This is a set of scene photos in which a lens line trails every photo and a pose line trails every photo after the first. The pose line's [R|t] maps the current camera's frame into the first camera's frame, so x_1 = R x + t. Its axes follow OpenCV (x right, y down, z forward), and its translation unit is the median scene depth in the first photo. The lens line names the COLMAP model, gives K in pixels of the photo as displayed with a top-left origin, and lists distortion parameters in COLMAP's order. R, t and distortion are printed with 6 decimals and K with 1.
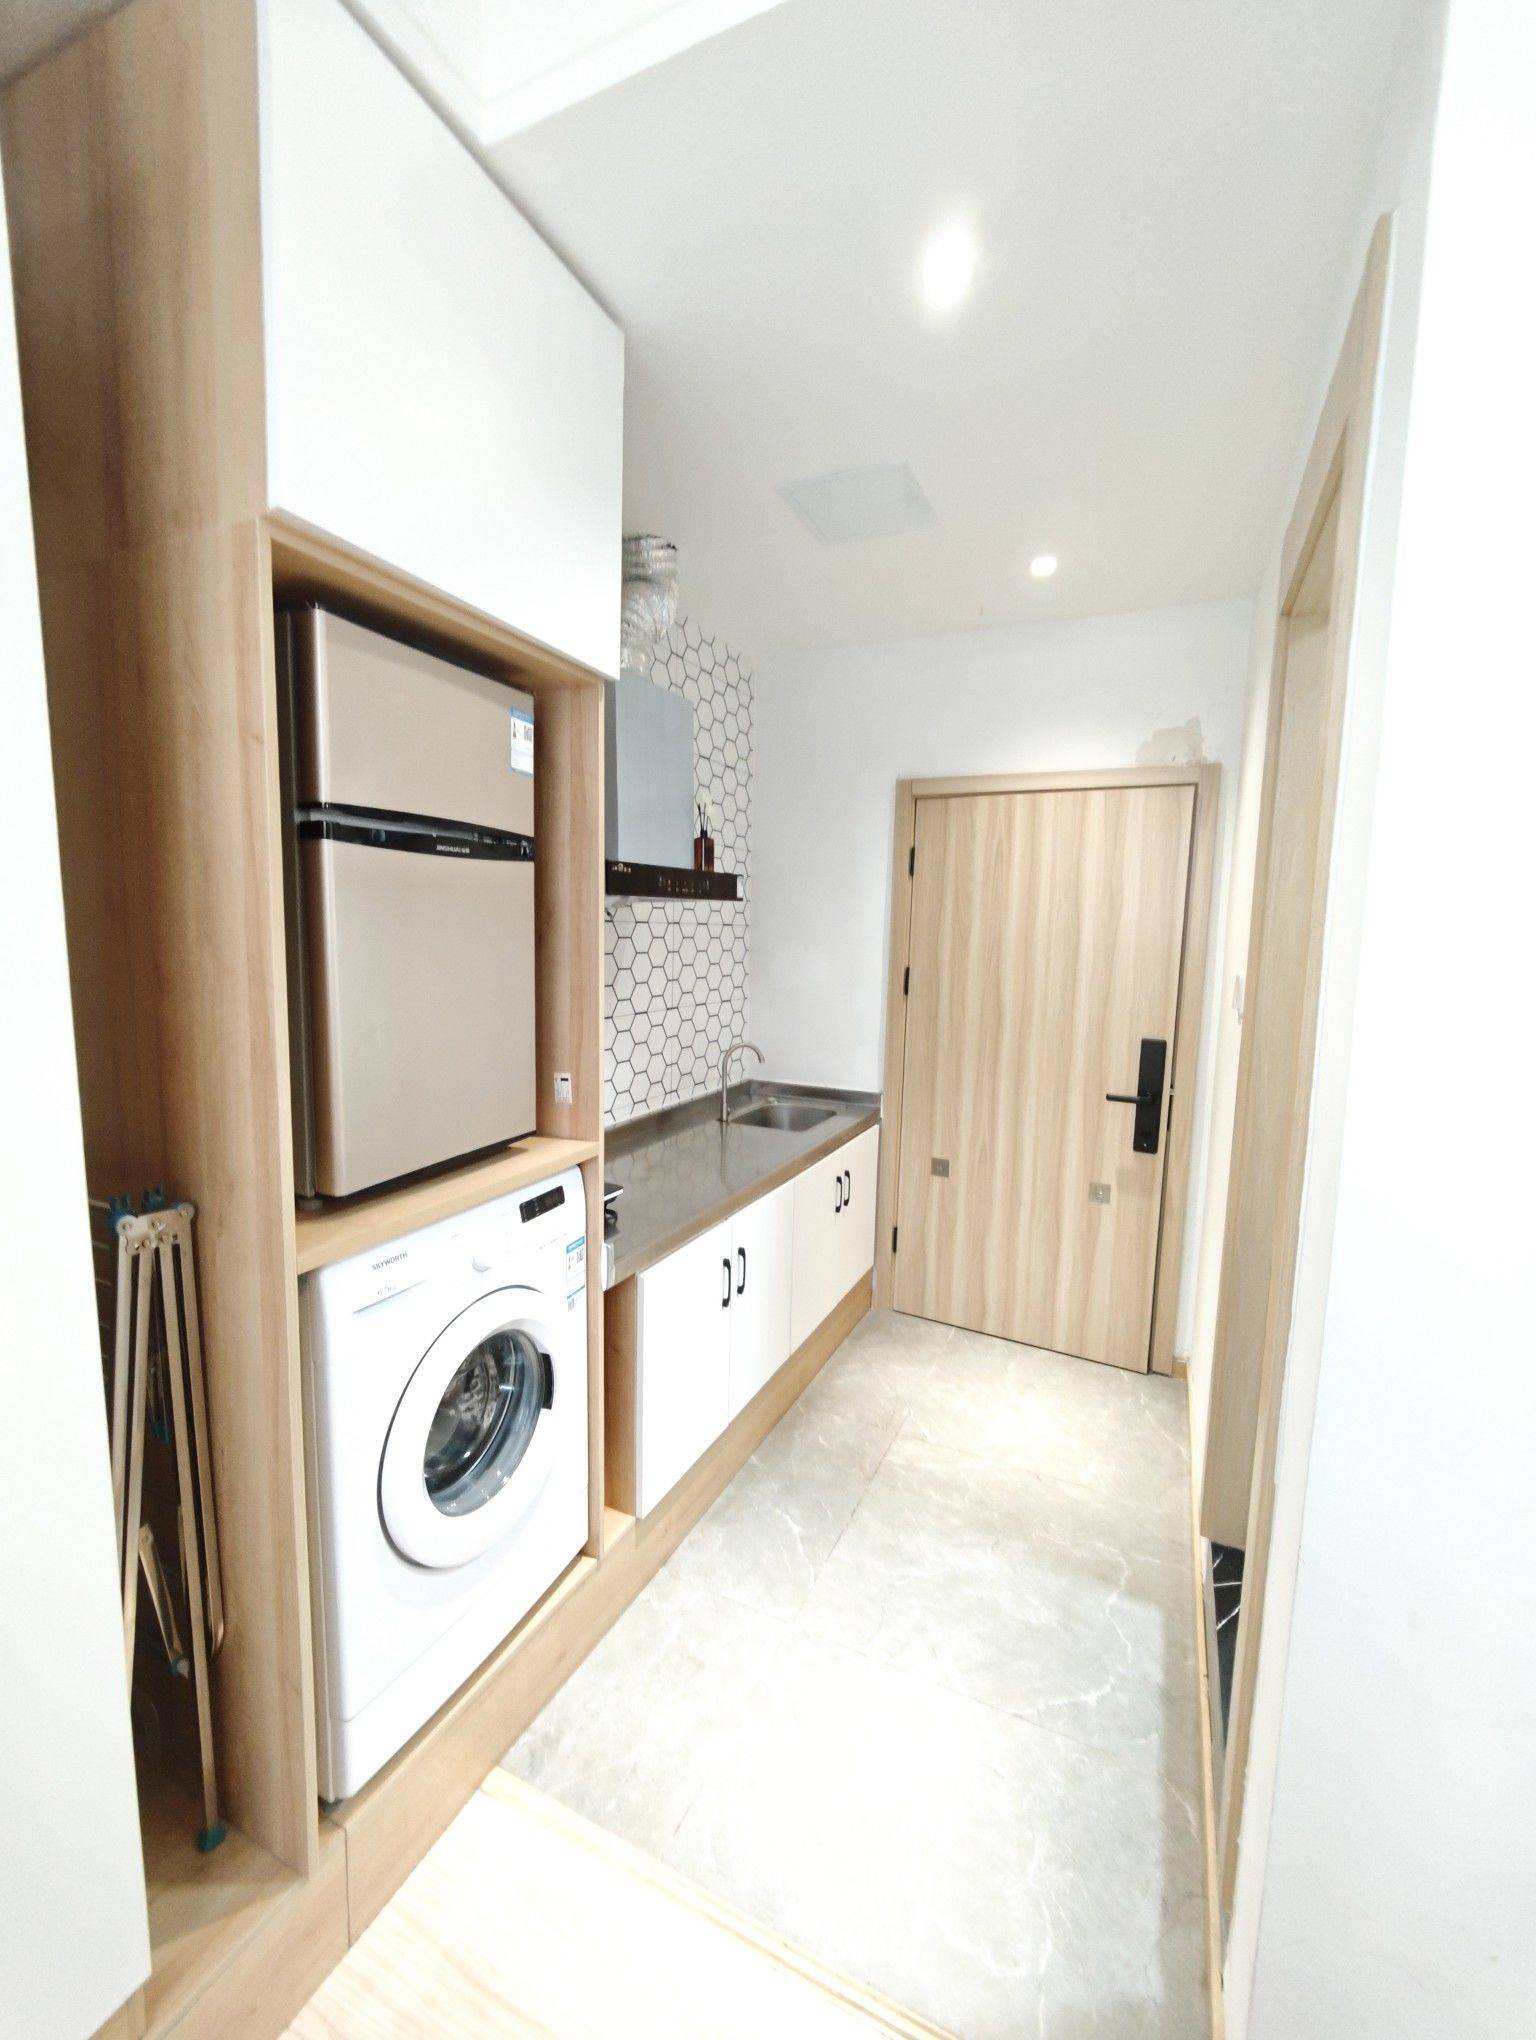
lens RADIAL K [[851.7, 0, 759.4], [0, 851.7, 1023.0], [0, 0, 1]] dist [-0.000275, -0.000207]
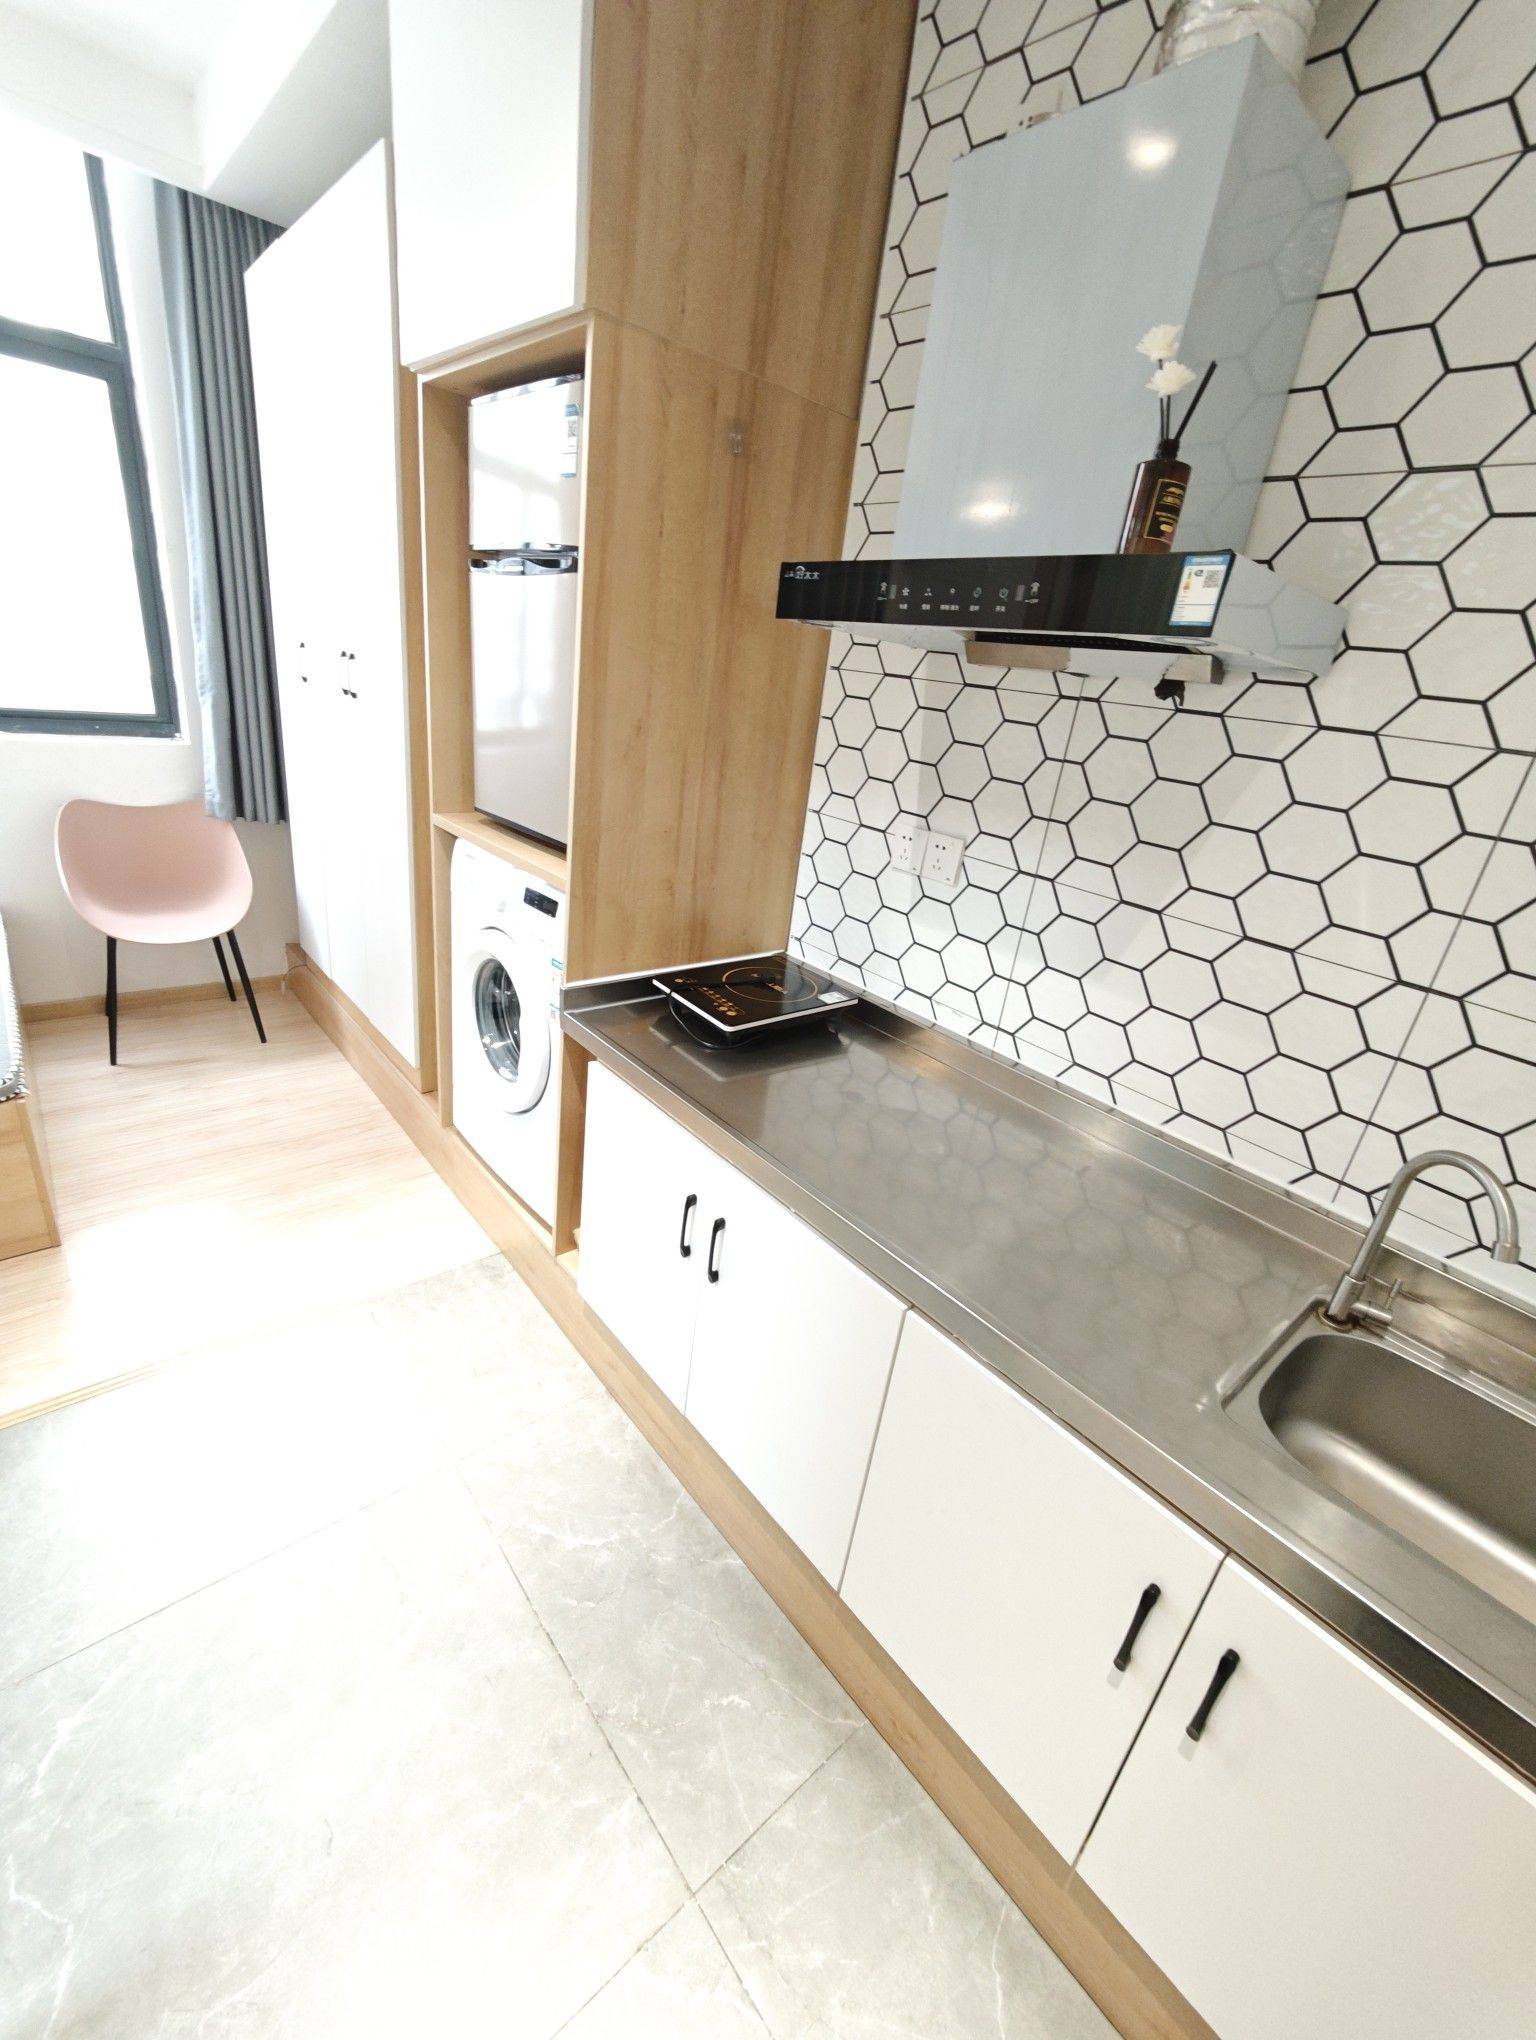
lens RADIAL K [[846.2, 0, 763.5], [0, 846.2, 1022.5], [0, 0, 1]] dist [0.001197, 0.000414]
pose [[-0.400832, 0.289988, -0.869046, 0.635494], [-0.227879, 0.887213, 0.401154, -0.162688], [0.887359, 0.358832, -0.289541, 1.601355]]
